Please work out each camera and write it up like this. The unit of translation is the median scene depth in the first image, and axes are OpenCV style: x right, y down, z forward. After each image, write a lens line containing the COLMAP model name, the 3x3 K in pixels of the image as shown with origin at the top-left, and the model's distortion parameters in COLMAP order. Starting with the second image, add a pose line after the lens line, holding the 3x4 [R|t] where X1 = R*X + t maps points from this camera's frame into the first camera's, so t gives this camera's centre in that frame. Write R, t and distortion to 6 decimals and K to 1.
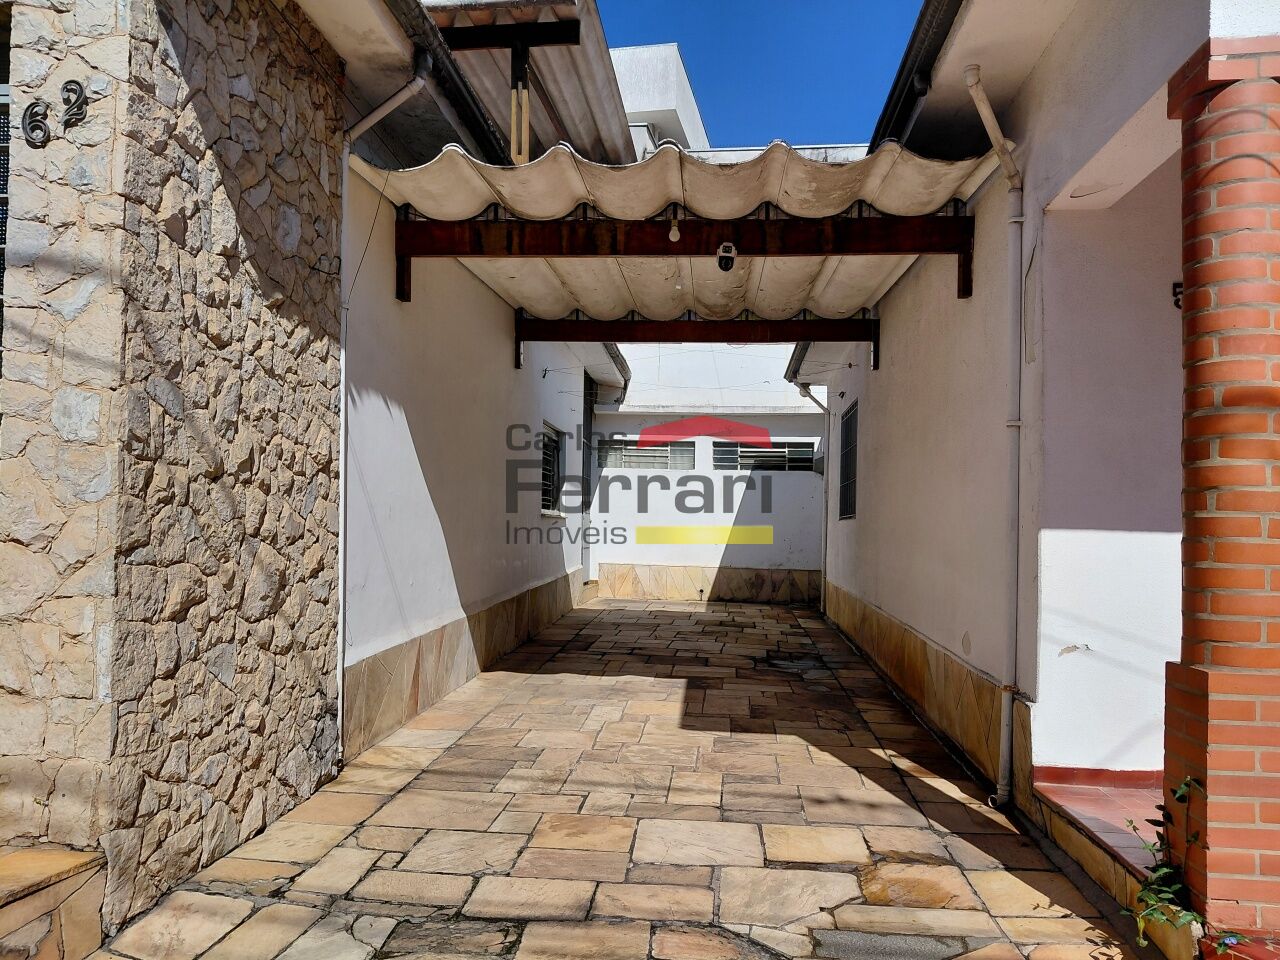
lens RADIAL K [[950.8, 0, 637.4], [0, 950.8, 508.8], [0, 0, 1]] dist [0.002697, -0.032076]
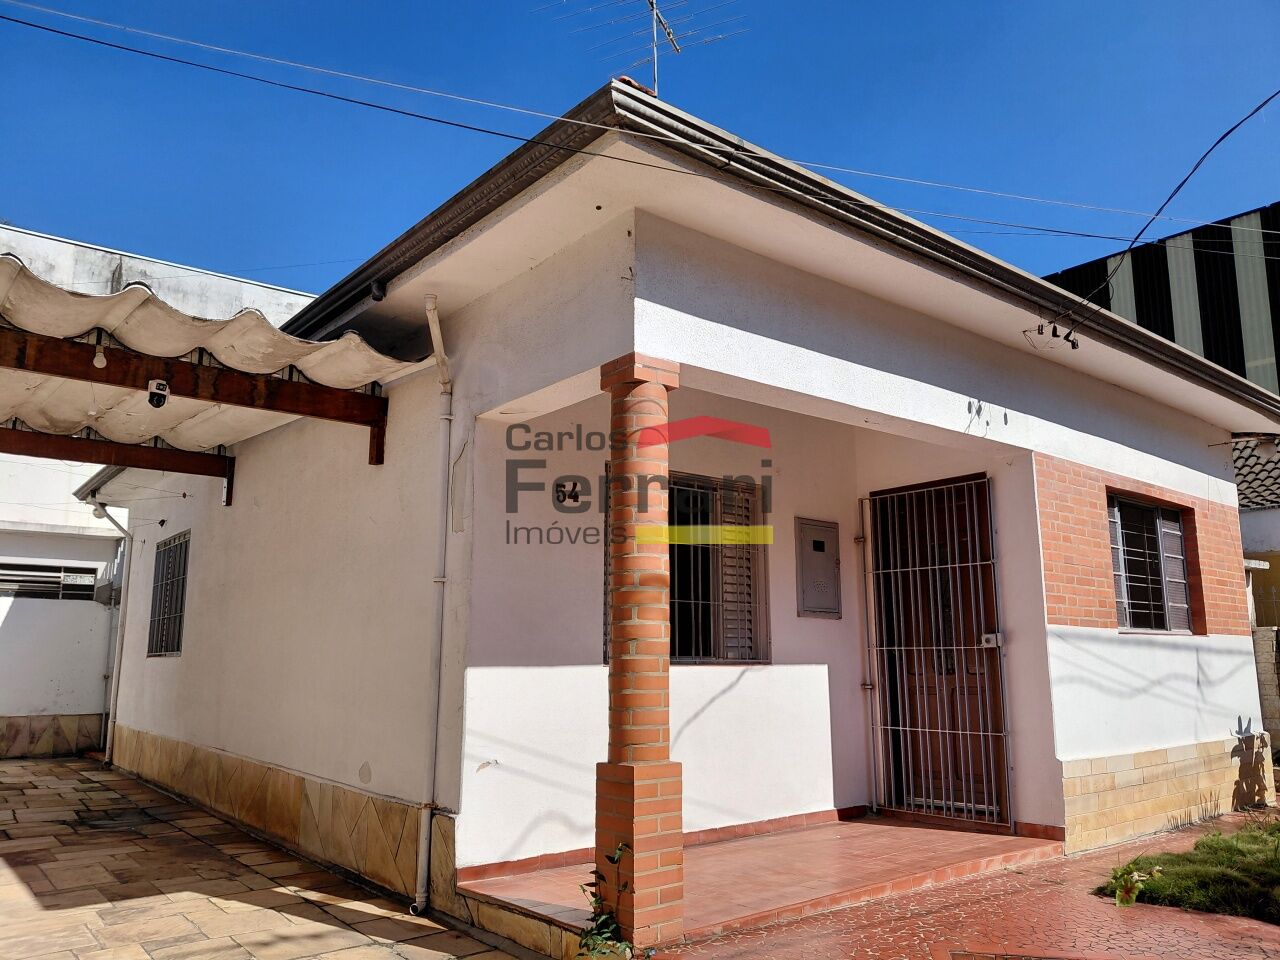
lens RADIAL K [[945.9, 0, 675.9], [0, 945.9, 499.7], [0, 0, 1]] dist [0.060064, -0.128341]
pose [[0.694520, 0.100253, 0.712454, -0.330110], [0.003051, 0.989825, -0.142257, -0.020736], [-0.719467, 0.100974, 0.687147, -0.080744]]
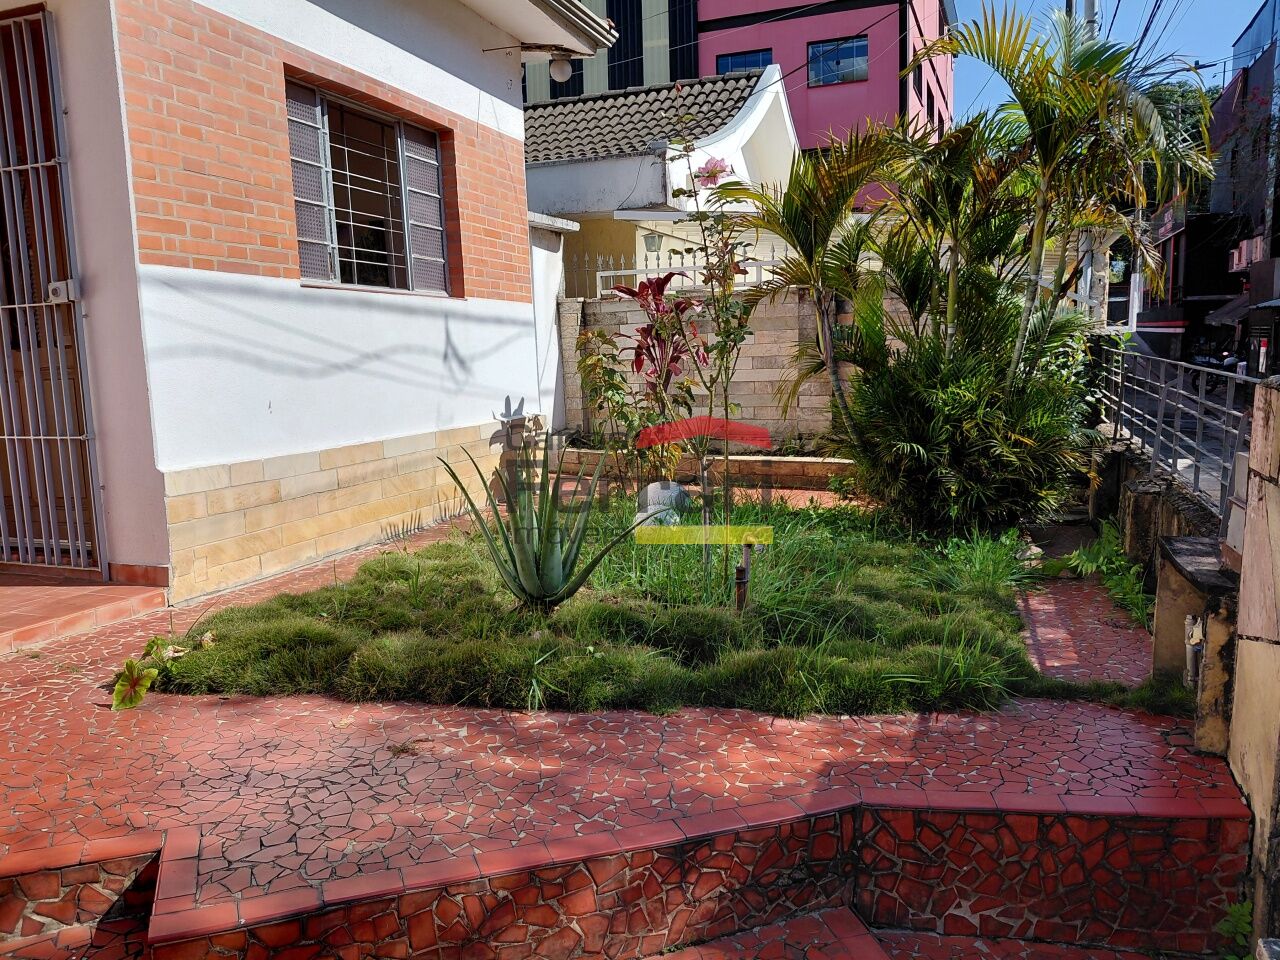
lens RADIAL K [[928.2, 0, 640.0], [0, 928.2, 480.0], [0, 0, 1]] dist [0.082391, -0.155152]
pose [[0.257301, -0.158104, 0.953310, 0.463609], [0.014545, 0.987047, 0.159773, 0.038841], [-0.966222, -0.027243, 0.256268, -0.186348]]
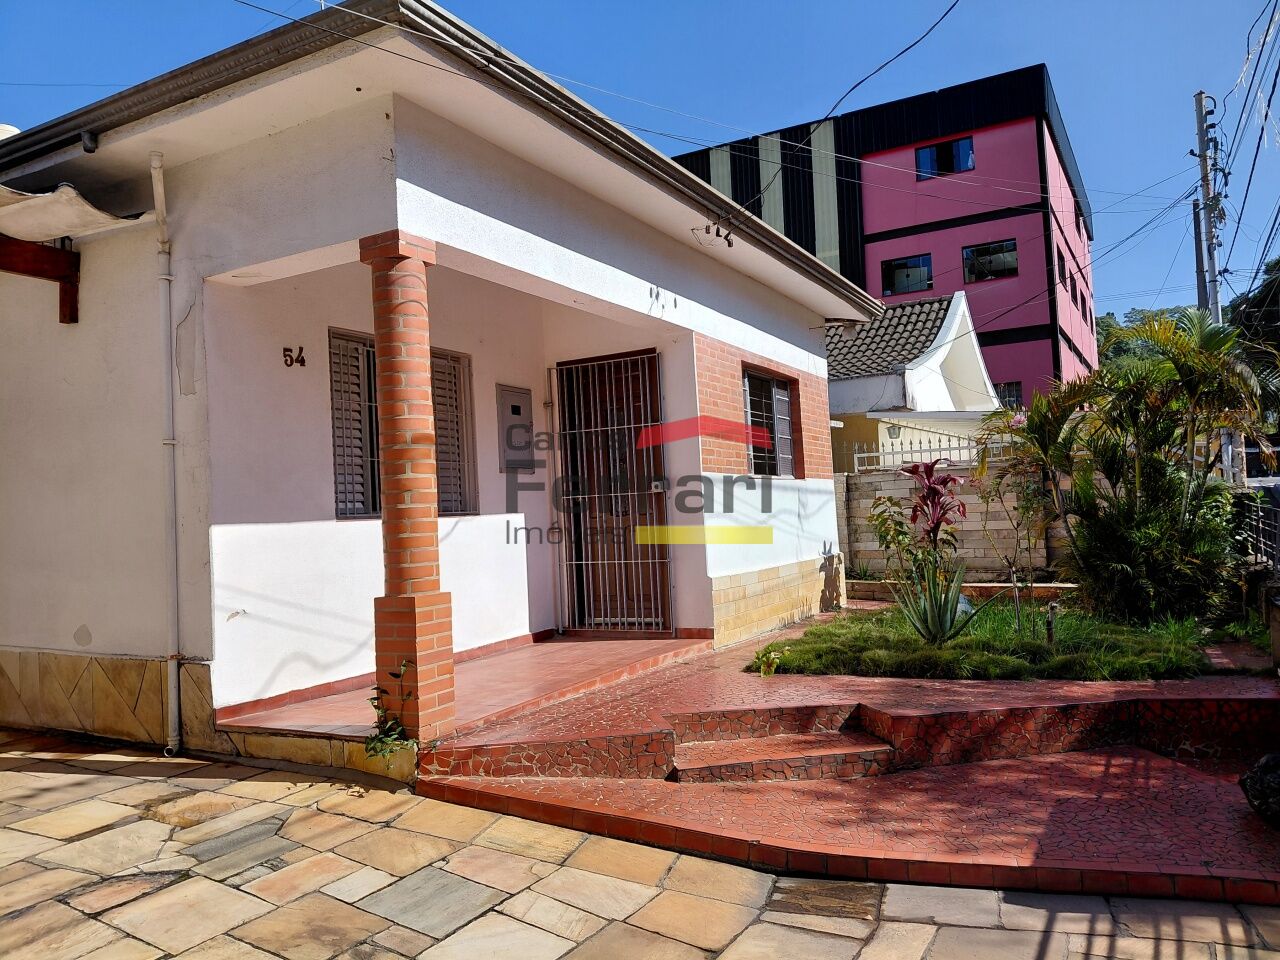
lens RADIAL K [[928.2, 0, 640.0], [0, 928.2, 480.0], [0, 0, 1]] dist [0.082391, -0.155152]
pose [[0.387153, -0.003699, 0.922008, -0.596548], [0.036783, 0.999258, -0.011437, -0.004445], [-0.921281, 0.038342, 0.387002, -0.038562]]
